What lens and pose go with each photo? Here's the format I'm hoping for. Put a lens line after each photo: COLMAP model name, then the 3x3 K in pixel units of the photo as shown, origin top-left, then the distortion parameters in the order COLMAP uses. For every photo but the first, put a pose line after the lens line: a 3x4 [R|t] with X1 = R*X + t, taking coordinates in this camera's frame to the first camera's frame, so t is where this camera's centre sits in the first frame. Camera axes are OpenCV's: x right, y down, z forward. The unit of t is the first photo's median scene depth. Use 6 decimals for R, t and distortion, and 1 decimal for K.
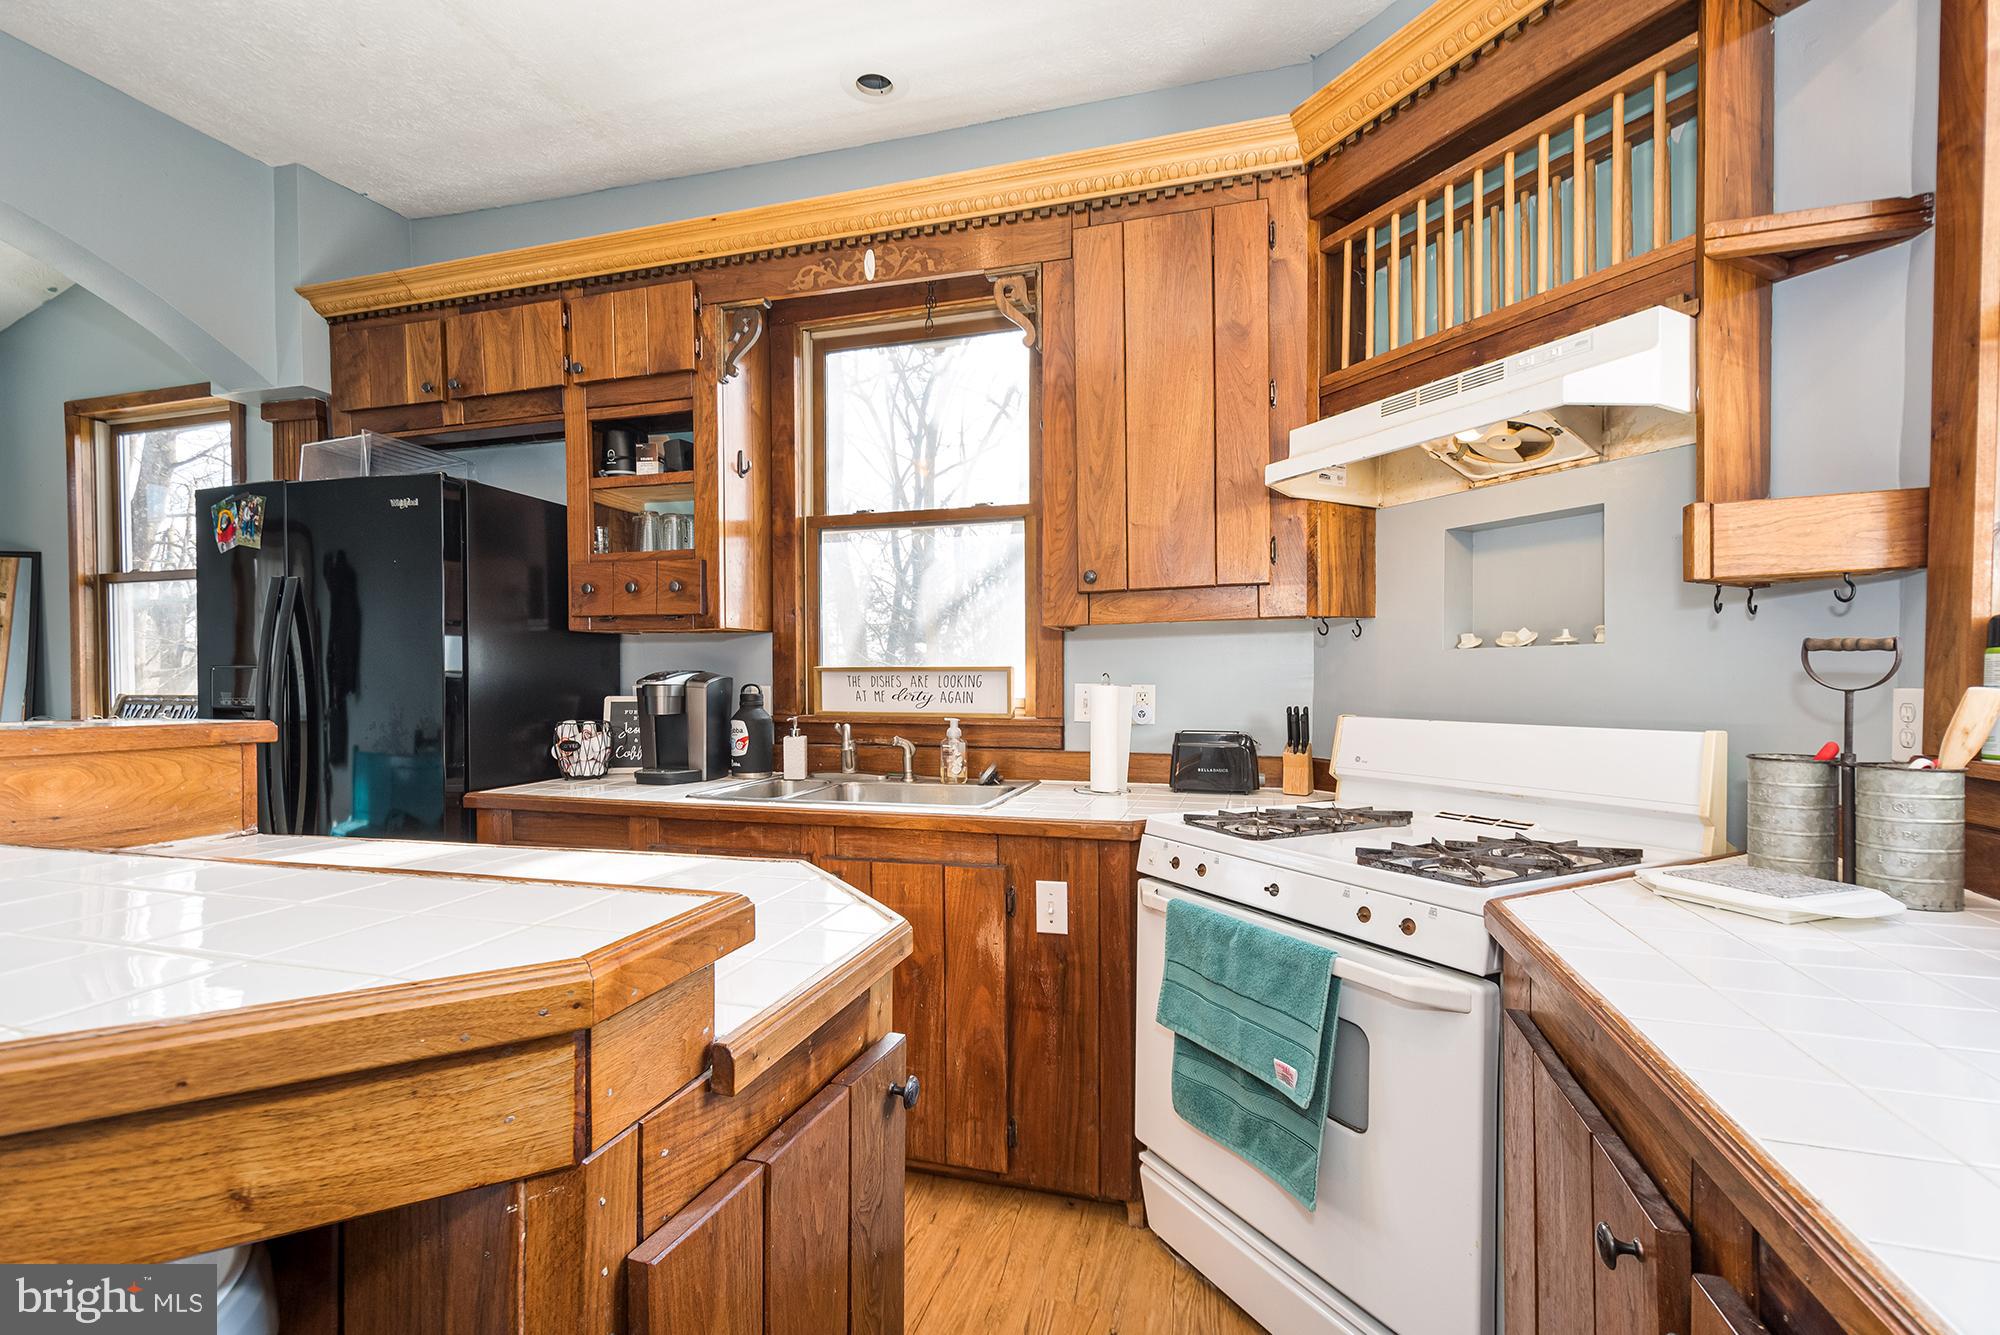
lens RADIAL K [[891.4, 0, 987.0], [0, 891.4, 686.3], [0, 0, 1]] dist [0.017541, -0.005524]
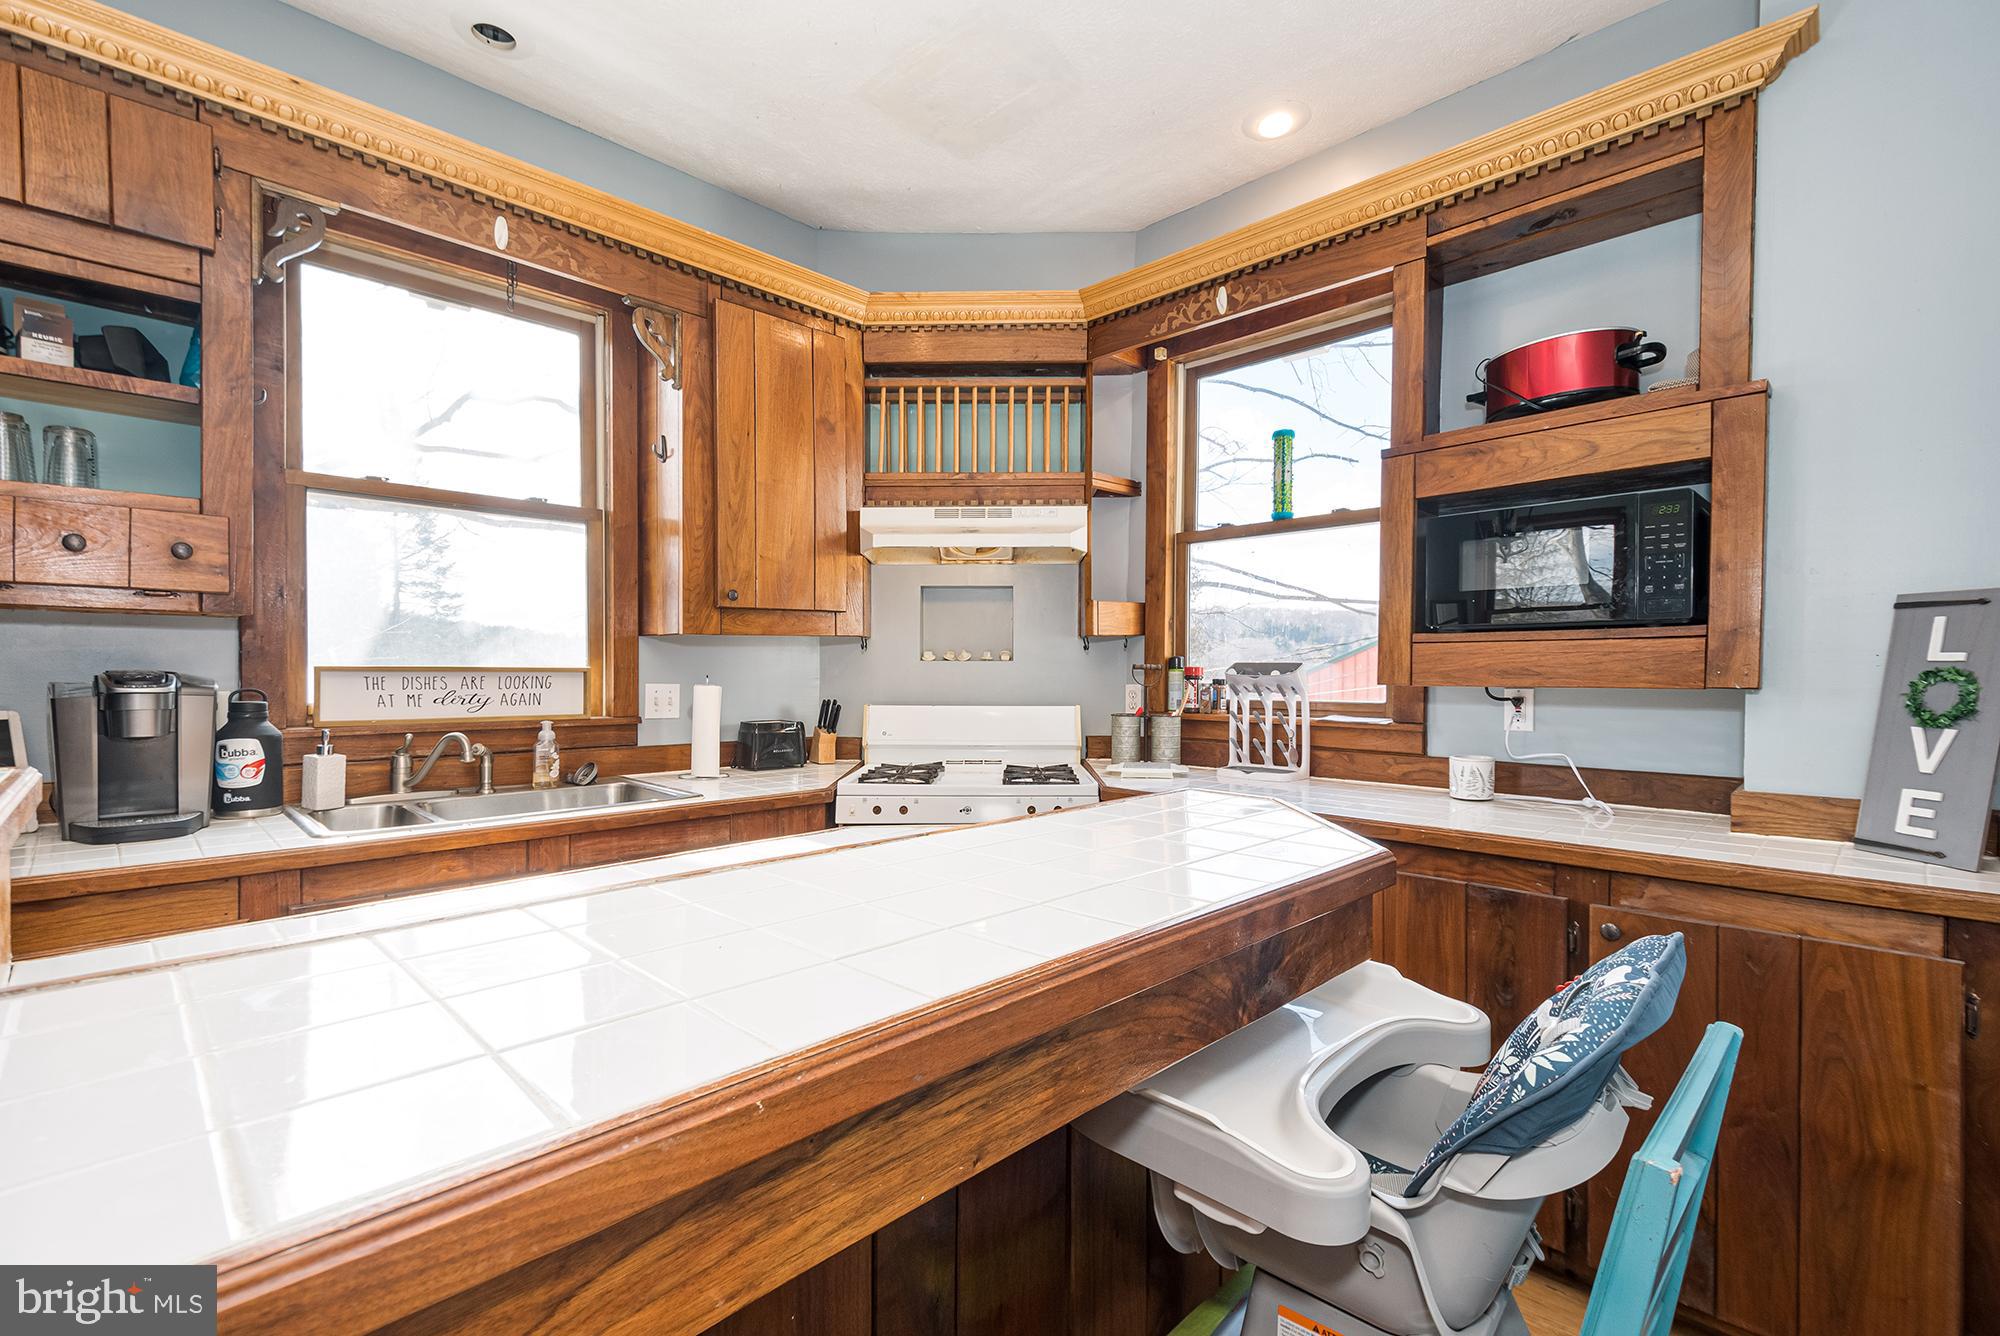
lens RADIAL K [[891.4, 0, 987.0], [0, 891.4, 686.8], [0, 0, 1]] dist [0.017541, -0.005524]
pose [[0.473892, -0.013135, 0.880485, -0.748274], [0.001964, 0.999902, 0.013860, -0.015606], [-0.880581, -0.004839, 0.473871, 0.128008]]
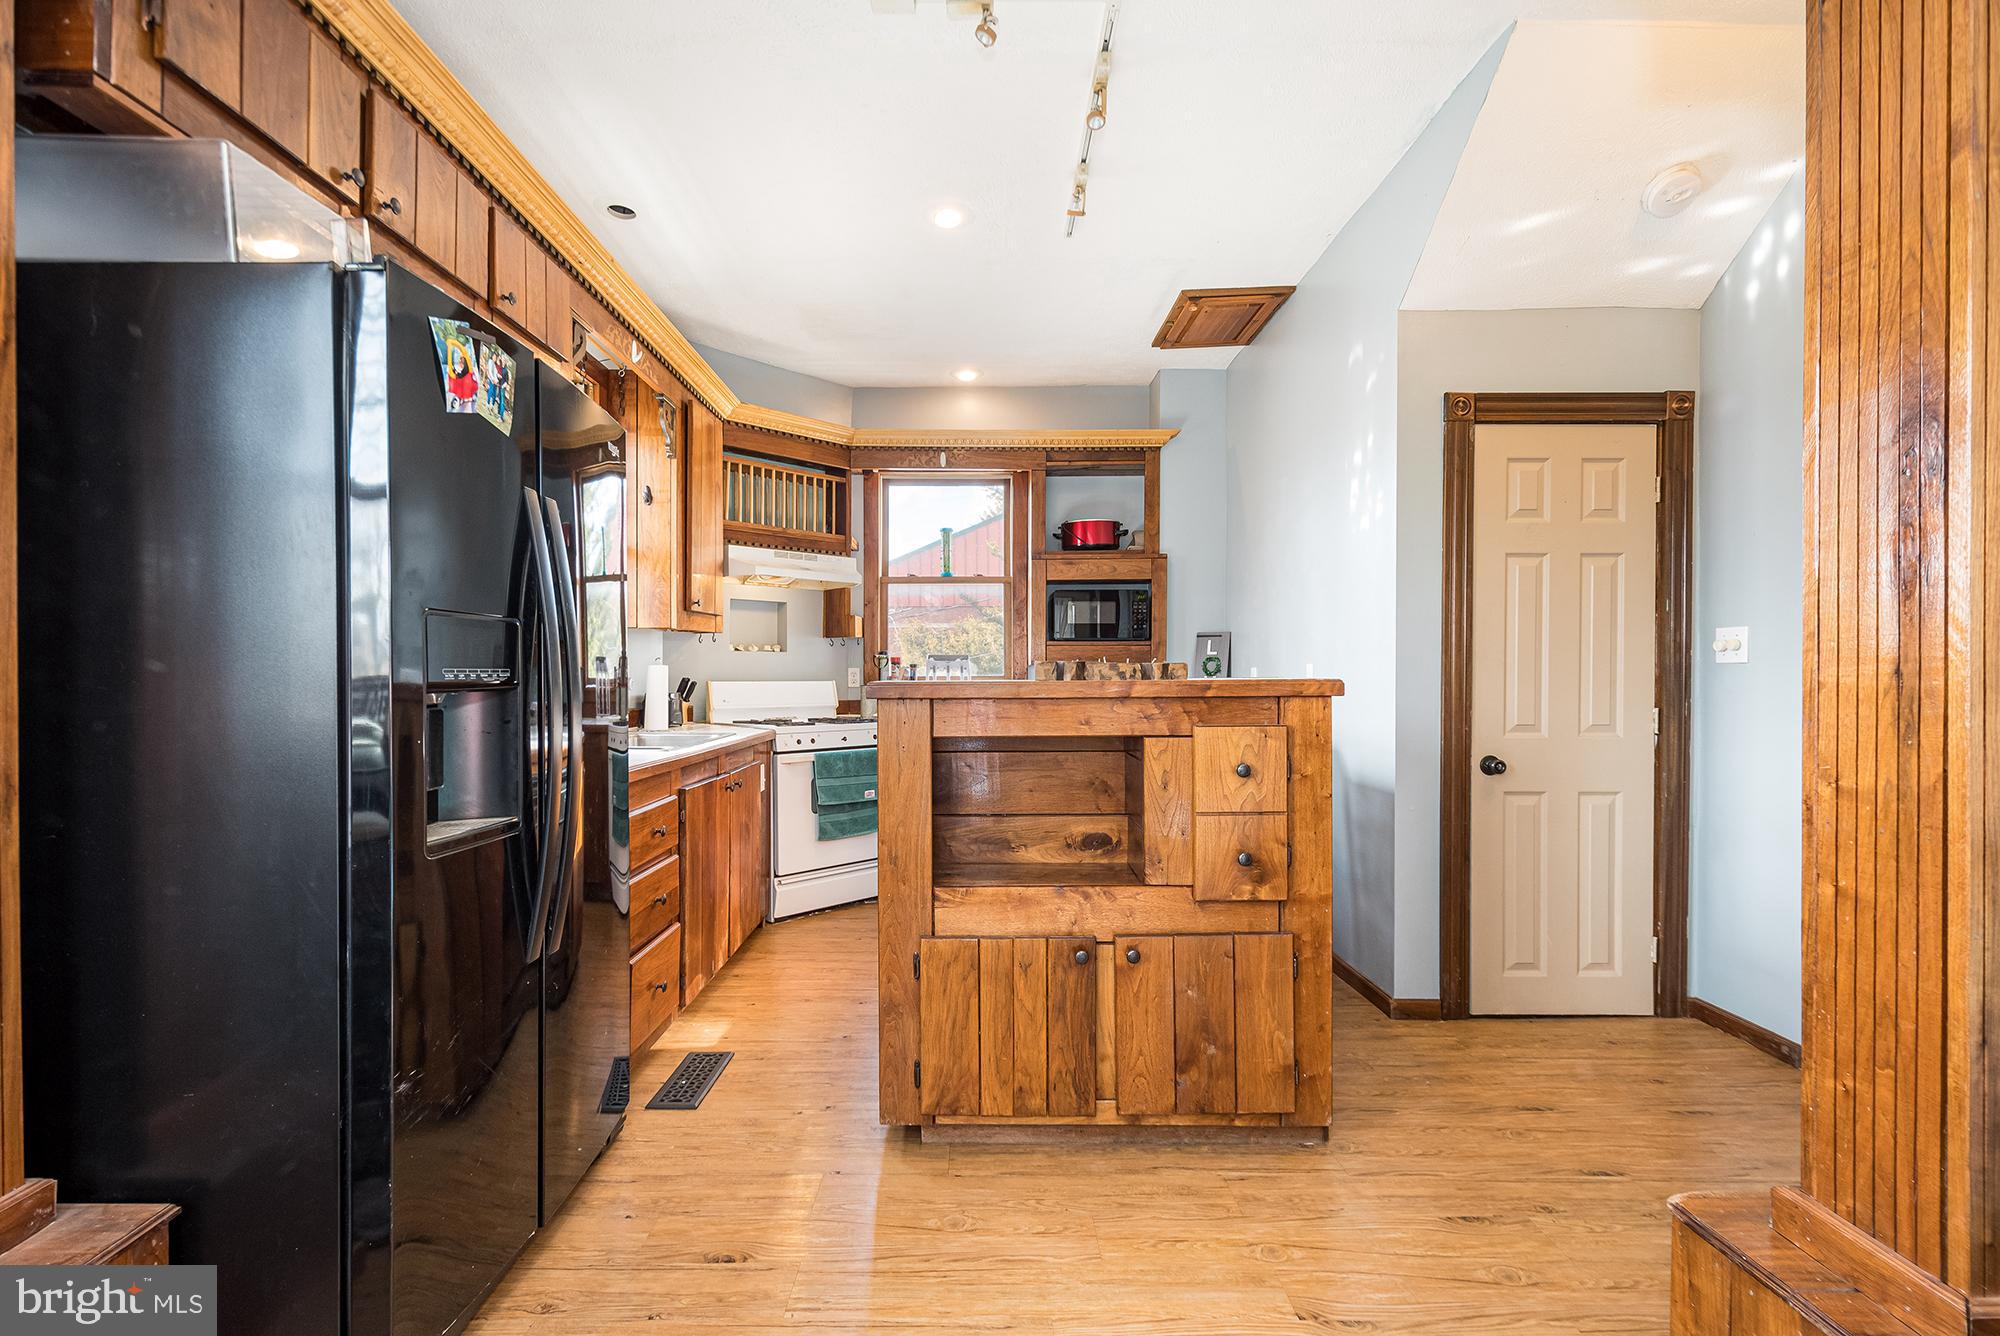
lens RADIAL K [[891.4, 0, 987.0], [0, 891.4, 686.8], [0, 0, 1]] dist [0.017541, -0.005524]
pose [[-0.298636, -0.011651, 0.954296, -1.654012], [0.005203, 0.999891, 0.013835, 0.018575], [-0.954353, 0.009097, -0.298543, 0.946731]]
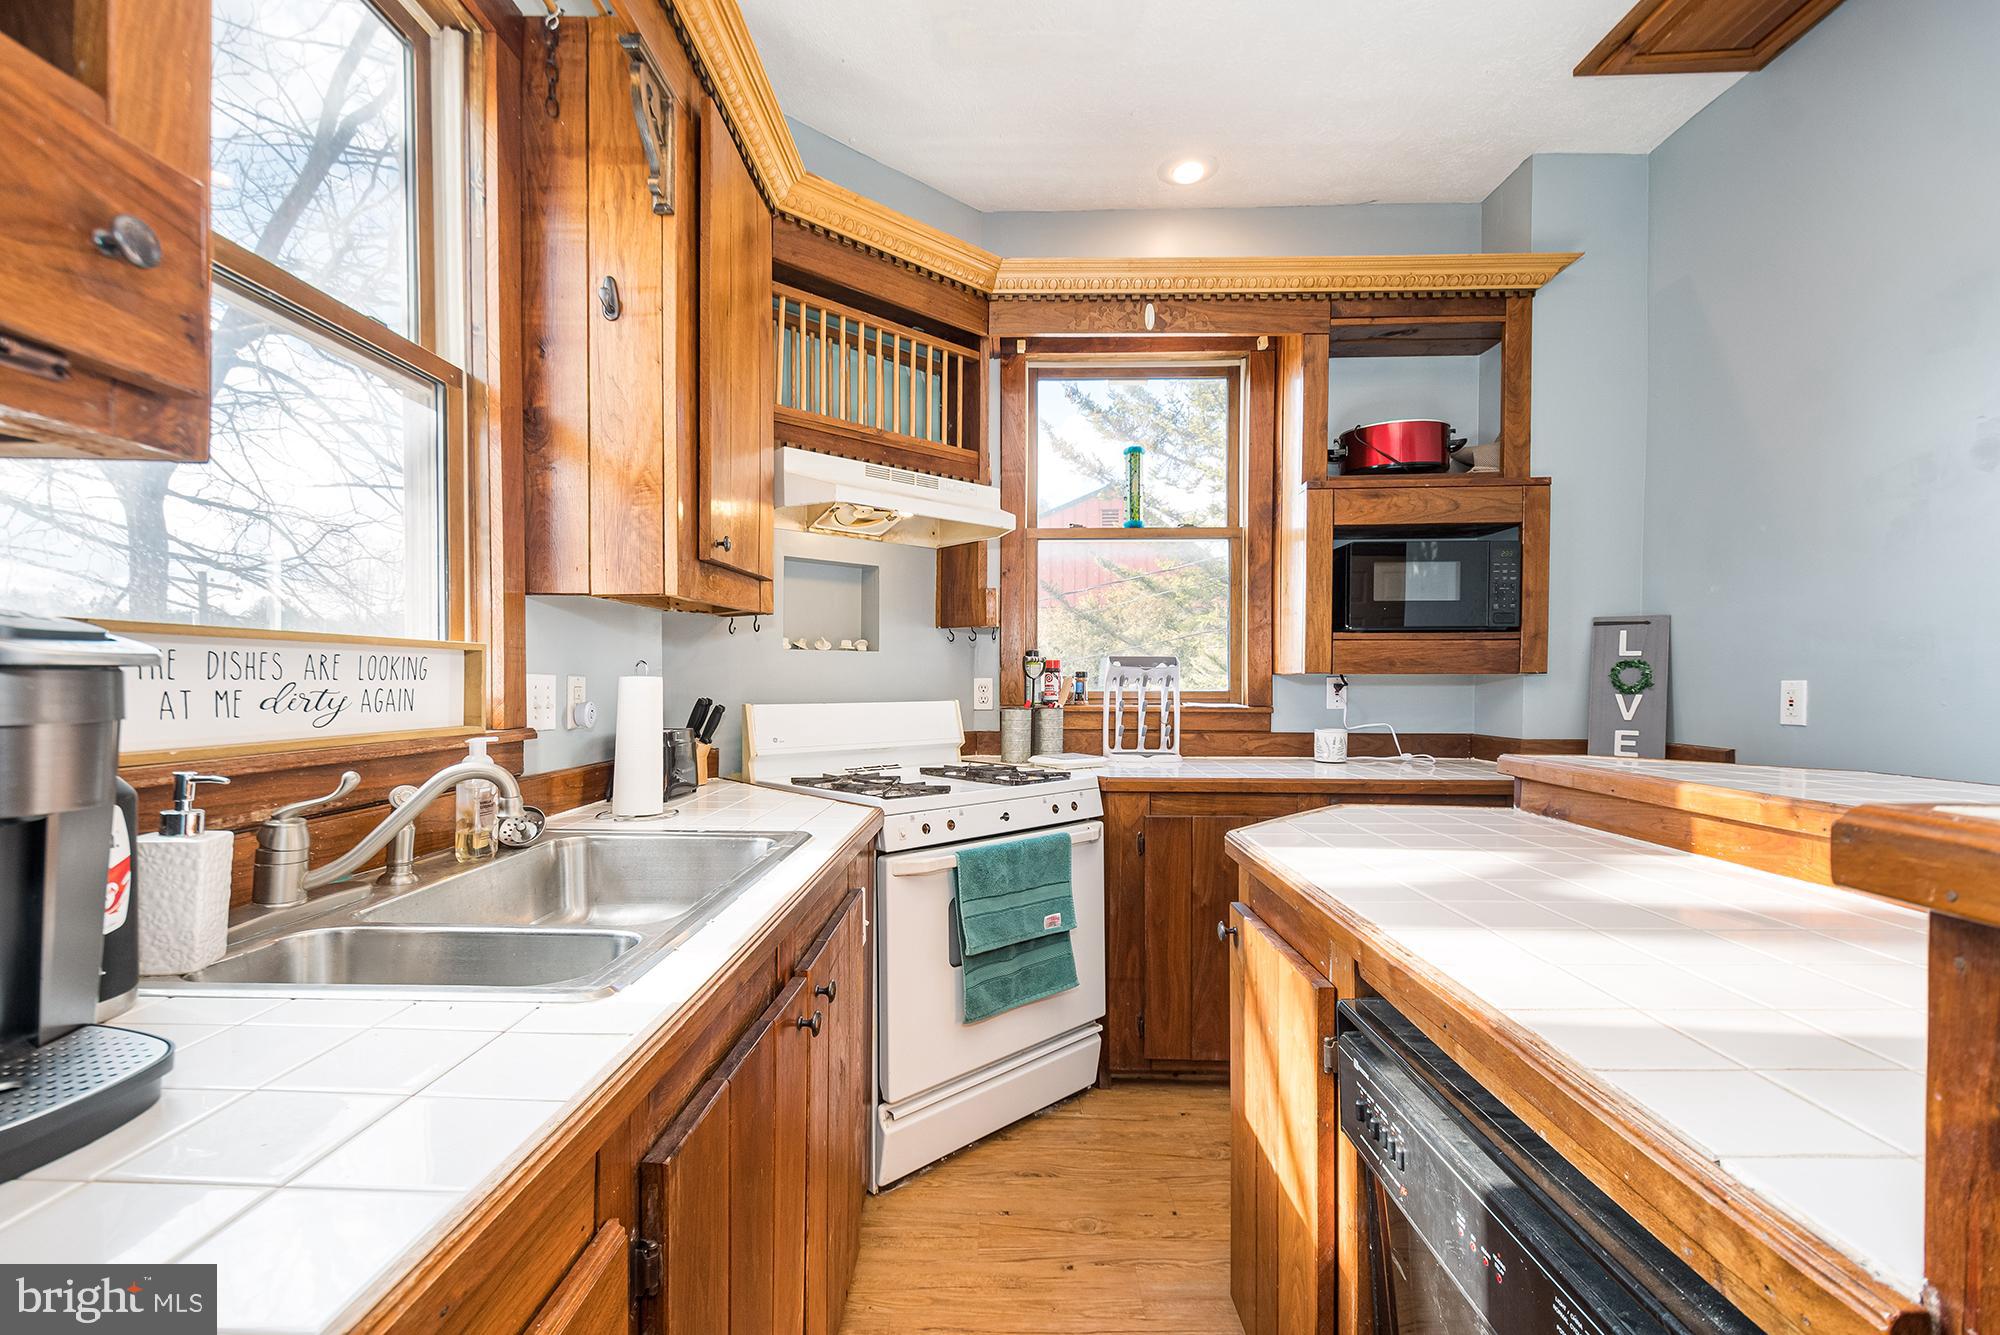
lens RADIAL K [[883.7, 0, 996.0], [0, 883.7, 694.2], [0, 0, 1]] dist [0.023978, -0.000110]
pose [[-0.273578, -0.015106, 0.961731, -0.712570], [0.004718, 0.999844, 0.017047, 0.002382], [-0.961838, 0.009201, -0.273464, 0.947543]]
